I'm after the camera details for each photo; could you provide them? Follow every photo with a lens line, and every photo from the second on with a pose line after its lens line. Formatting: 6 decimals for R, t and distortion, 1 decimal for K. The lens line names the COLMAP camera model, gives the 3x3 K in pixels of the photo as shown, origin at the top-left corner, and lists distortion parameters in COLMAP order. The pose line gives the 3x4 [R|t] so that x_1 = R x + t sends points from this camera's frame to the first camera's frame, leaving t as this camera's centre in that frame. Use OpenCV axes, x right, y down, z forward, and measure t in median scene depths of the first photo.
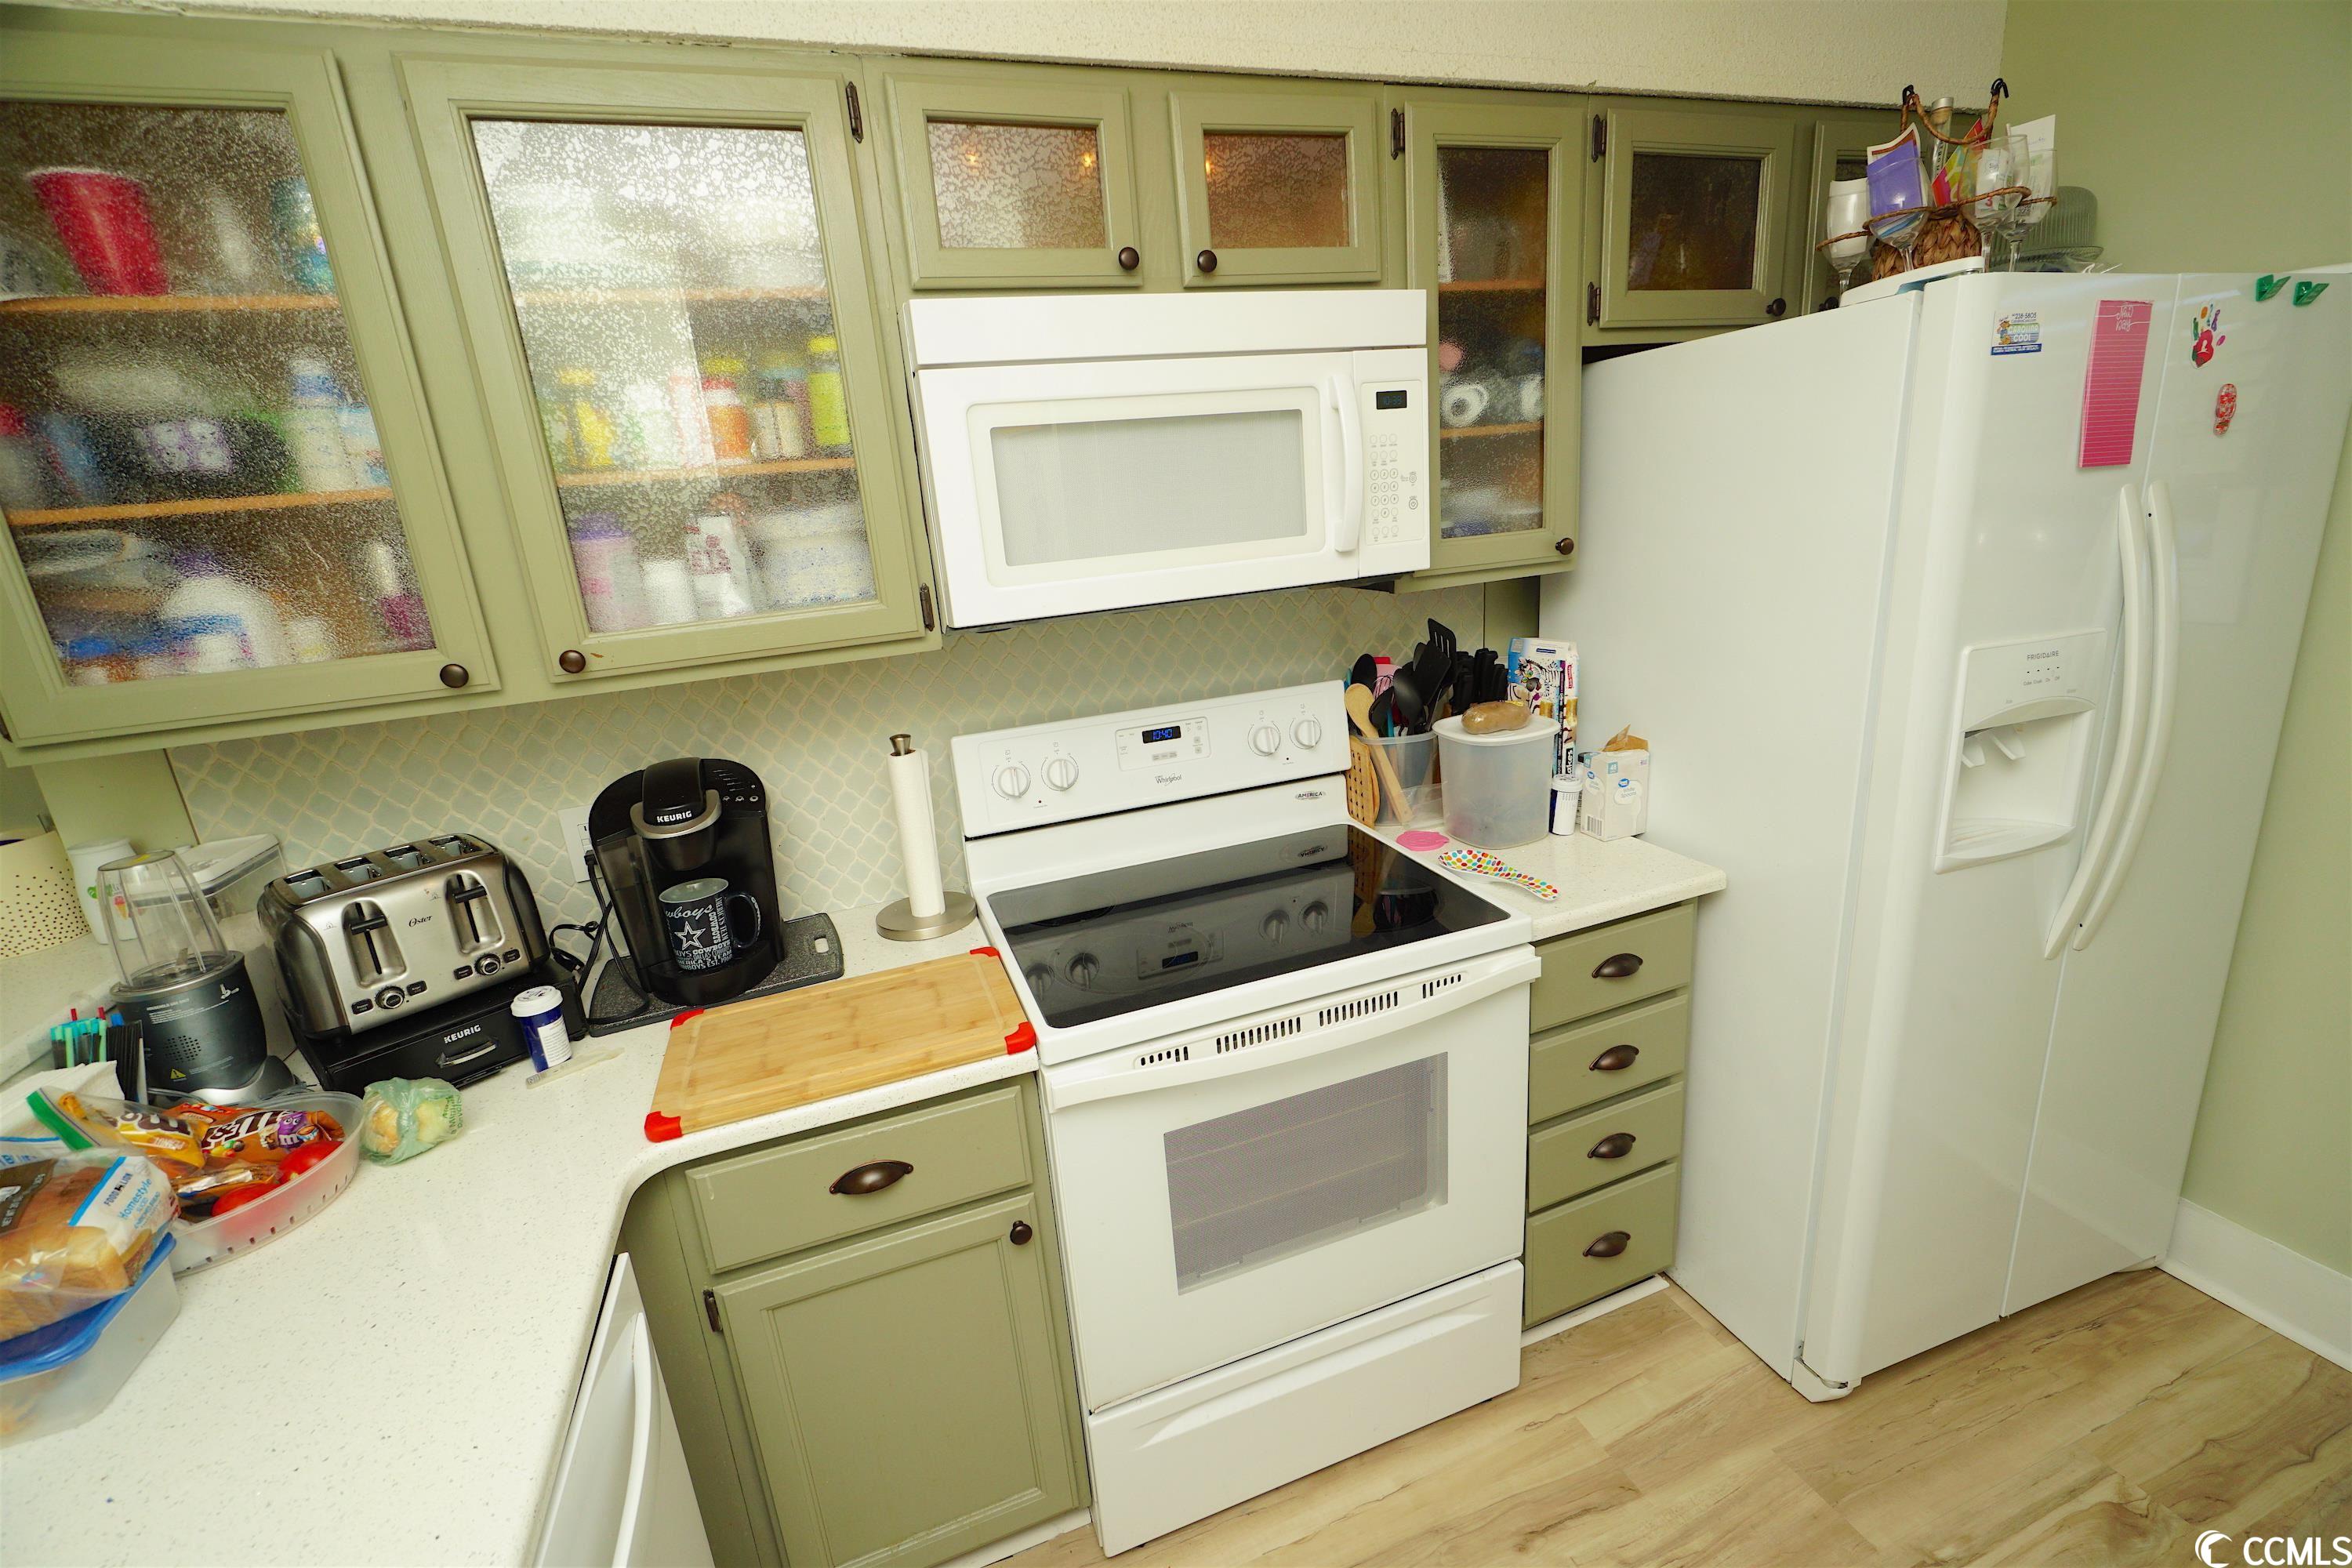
lens RADIAL K [[1010.5, 0, 1174.5], [0, 1010.5, 781.3], [0, 0, 1]] dist [-0.012979, 0.006274]
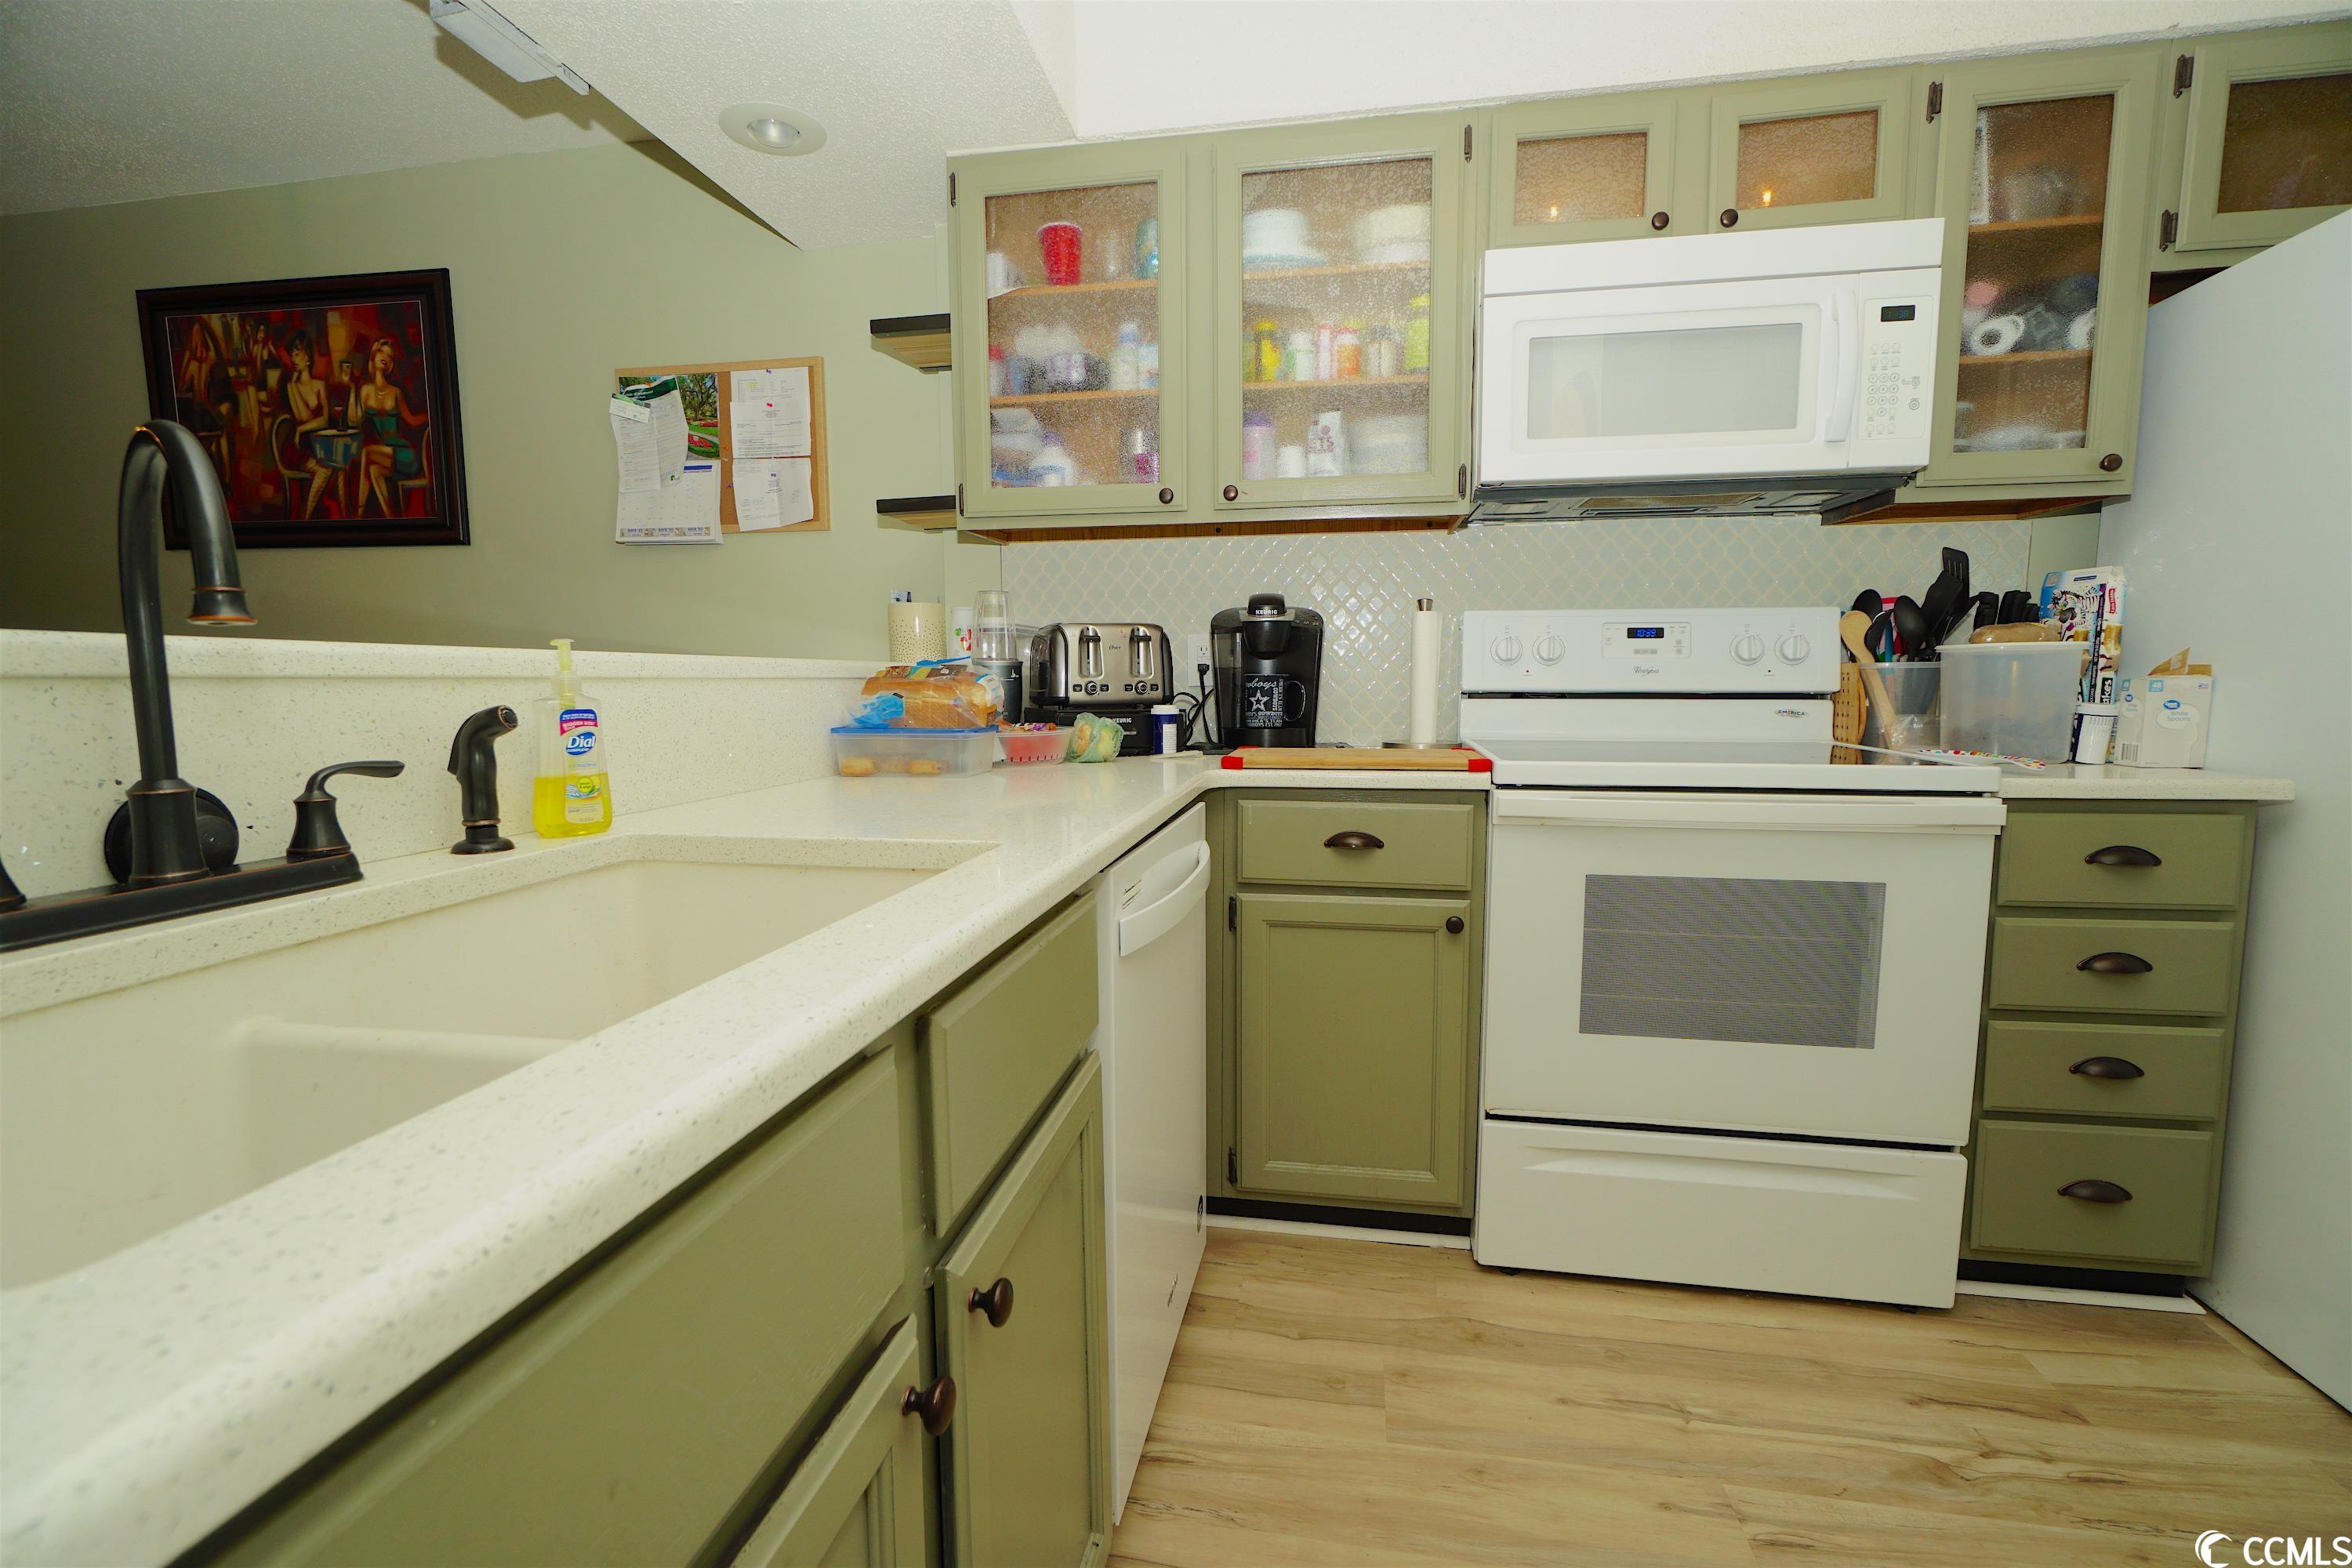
lens RADIAL K [[1010.5, 0, 1174.5], [0, 1010.5, 781.3], [0, 0, 1]] dist [-0.012979, 0.006274]
pose [[0.866632, 0.125229, -0.482977, 0.113543], [-0.195386, 0.975862, -0.097563, 0.390106], [0.459101, 0.178918, 0.870181, -0.261635]]
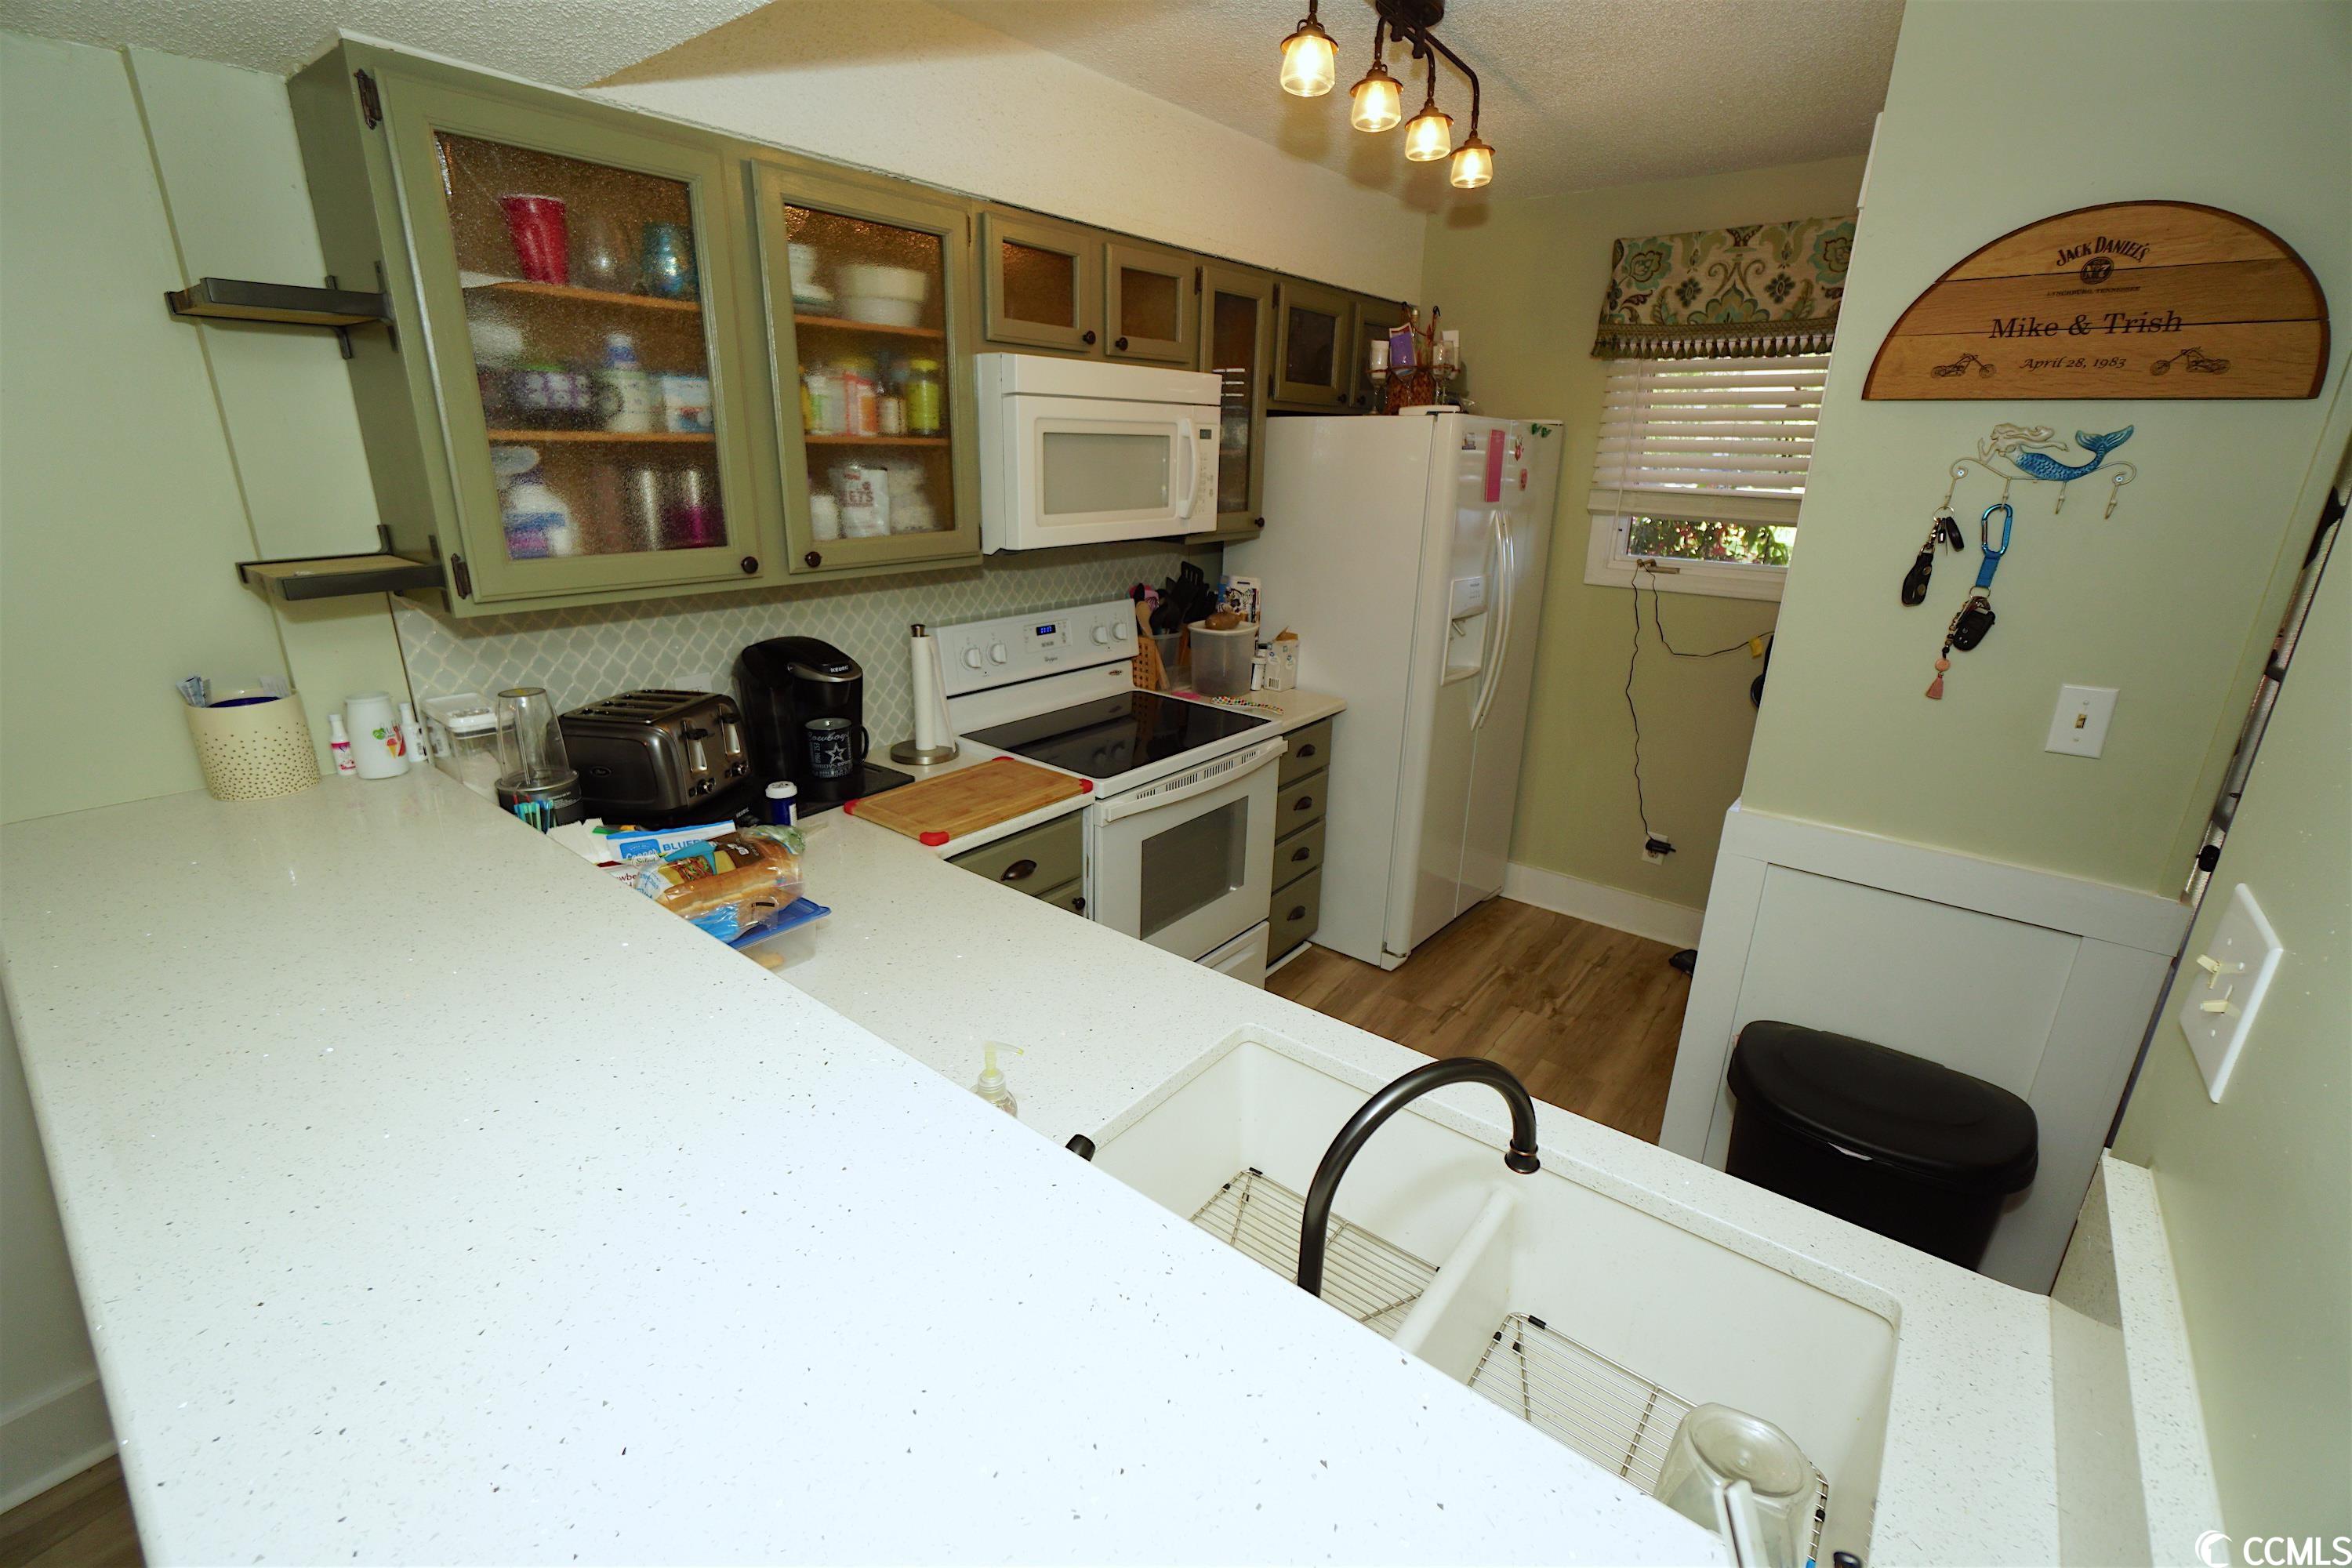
lens RADIAL K [[998.3, 0, 1176.0], [0, 998.3, 784.0], [0, 0, 1]] dist [-0.018988, 0.000233]
pose [[0.851462, -0.074813, 0.519053, -0.747093], [0.055658, 0.997073, 0.052410, 0.136836], [-0.521455, -0.015736, 0.853134, -0.462796]]
